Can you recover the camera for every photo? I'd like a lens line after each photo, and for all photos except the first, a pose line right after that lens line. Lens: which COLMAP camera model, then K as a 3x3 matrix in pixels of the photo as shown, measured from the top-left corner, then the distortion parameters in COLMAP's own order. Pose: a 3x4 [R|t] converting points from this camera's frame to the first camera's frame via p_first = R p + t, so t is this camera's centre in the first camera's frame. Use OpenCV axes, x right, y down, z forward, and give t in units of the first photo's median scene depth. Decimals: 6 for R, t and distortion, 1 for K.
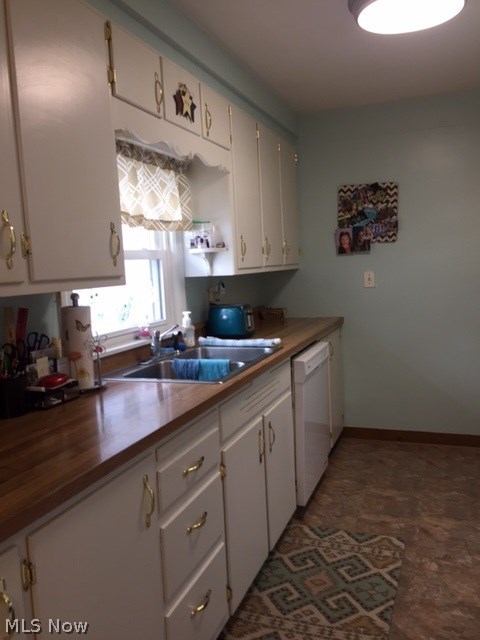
lens RADIAL K [[542.9, 0, 238.5], [0, 542.9, 320.3], [0, 0, 1]] dist [0.028702, -0.039127]
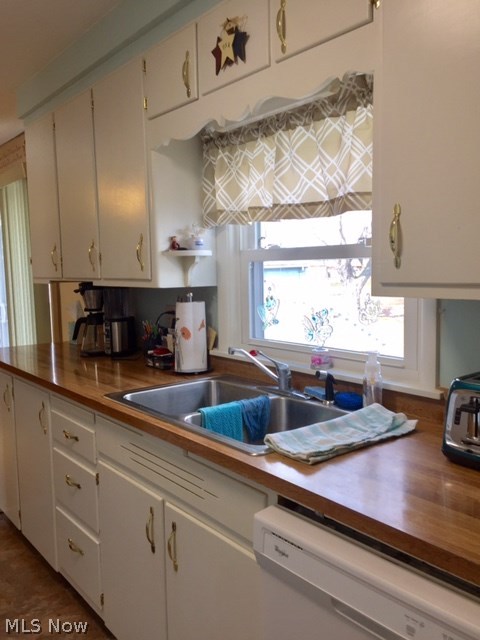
lens RADIAL K [[542.9, 0, 238.1], [0, 542.9, 320.0], [0, 0, 1]] dist [0.028702, -0.039127]
pose [[-0.497372, 0.144025, -0.855499, 0.554439], [-0.045974, 0.980362, 0.191775, -0.181691], [0.866318, 0.134714, -0.480983, 1.388177]]
